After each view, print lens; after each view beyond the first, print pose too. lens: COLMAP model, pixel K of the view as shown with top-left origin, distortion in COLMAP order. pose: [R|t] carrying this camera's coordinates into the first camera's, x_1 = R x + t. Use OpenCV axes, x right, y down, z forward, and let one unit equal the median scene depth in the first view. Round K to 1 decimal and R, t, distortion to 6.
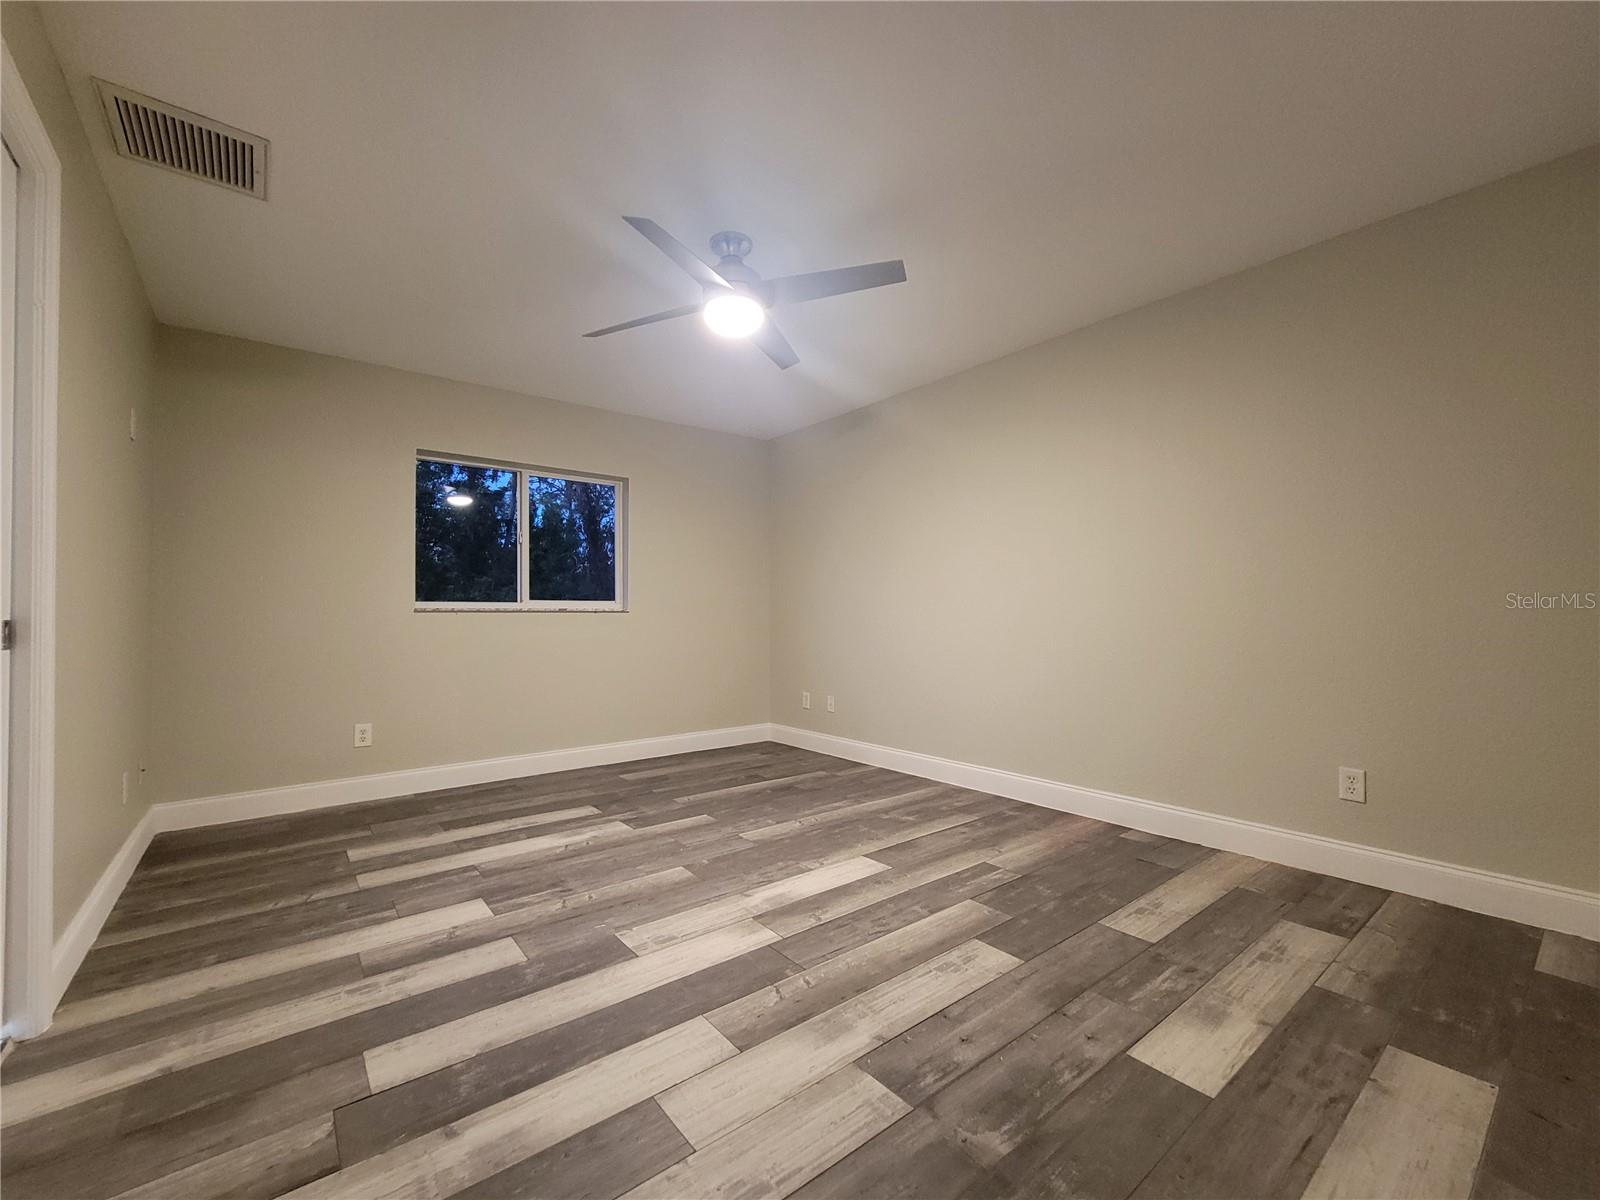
lens RADIAL K [[651.9, 0, 800.1], [0, 651.9, 603.7], [0, 0, 1]] dist [0.003120, -0.000695]
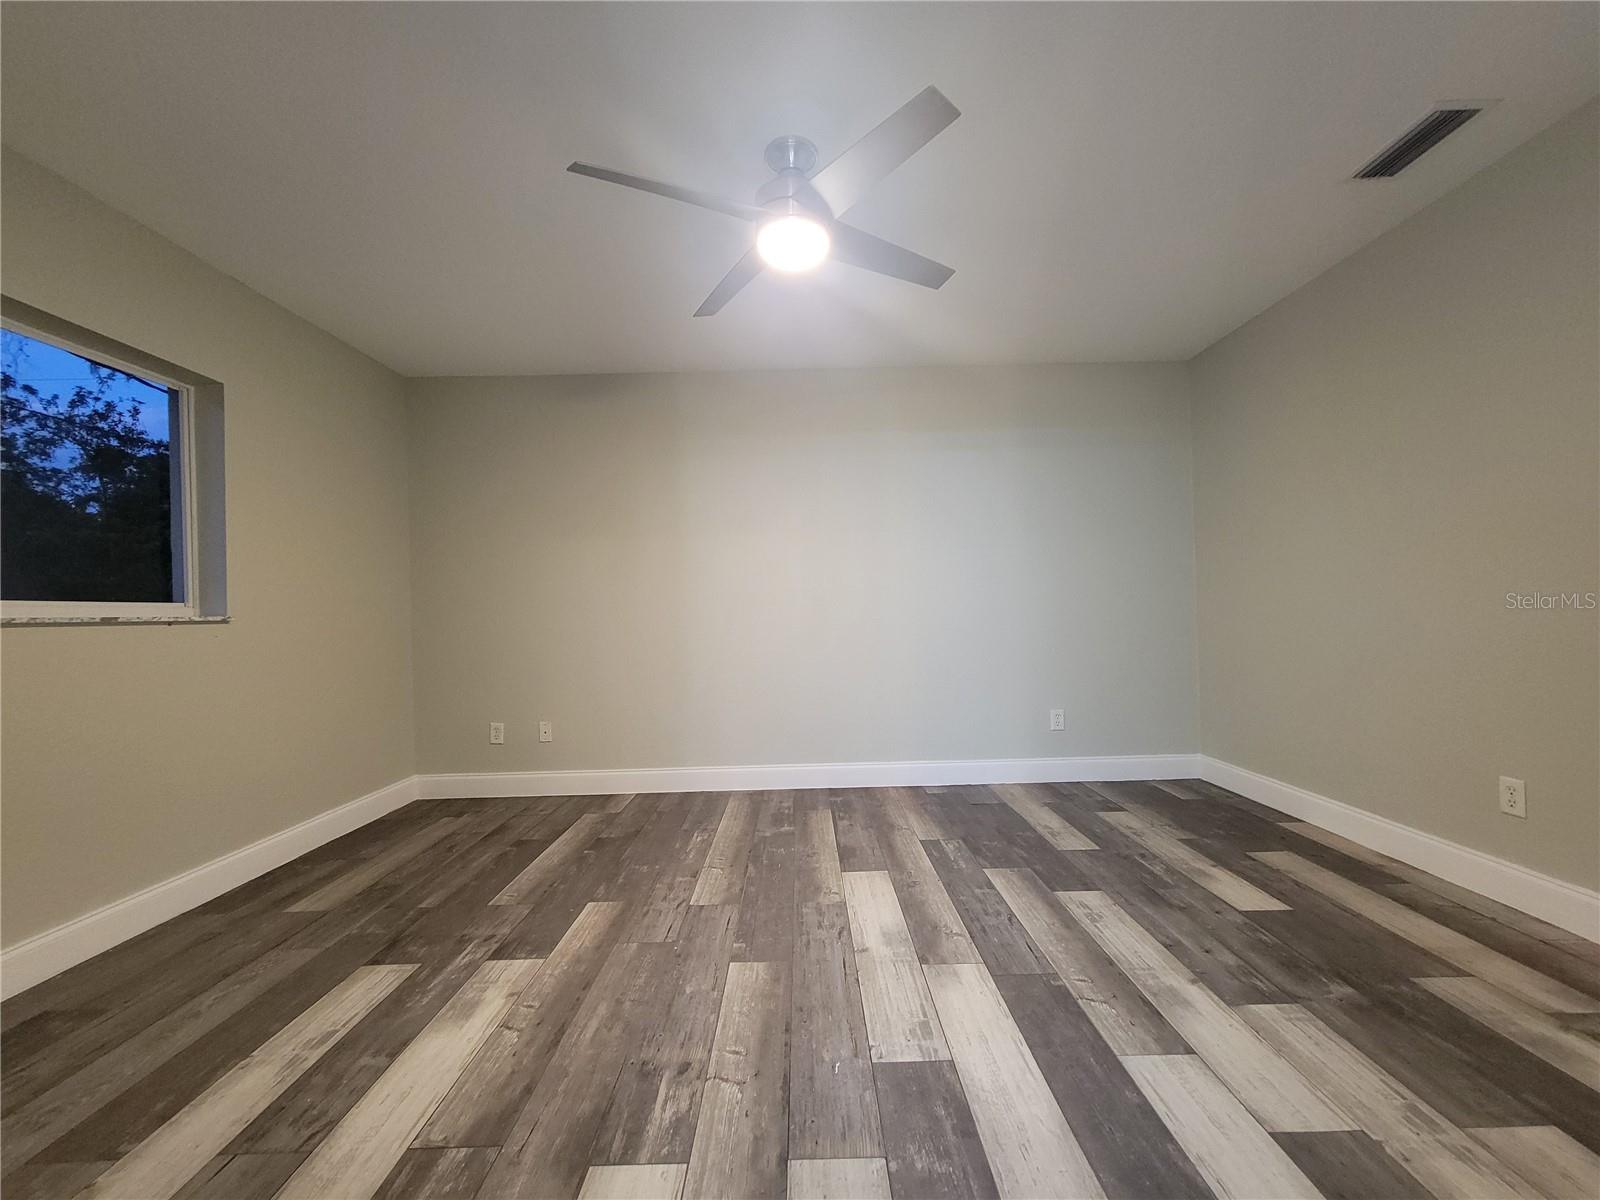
lens RADIAL K [[651.9, 0, 790.4], [0, 651.9, 603.1], [0, 0, 1]] dist [0.003120, -0.000695]
pose [[0.627949, 0.000314, 0.778255, -0.681317], [0.005510, 0.999973, -0.004849, 0.003813], [-0.778235, 0.007333, 0.627930, 0.466920]]
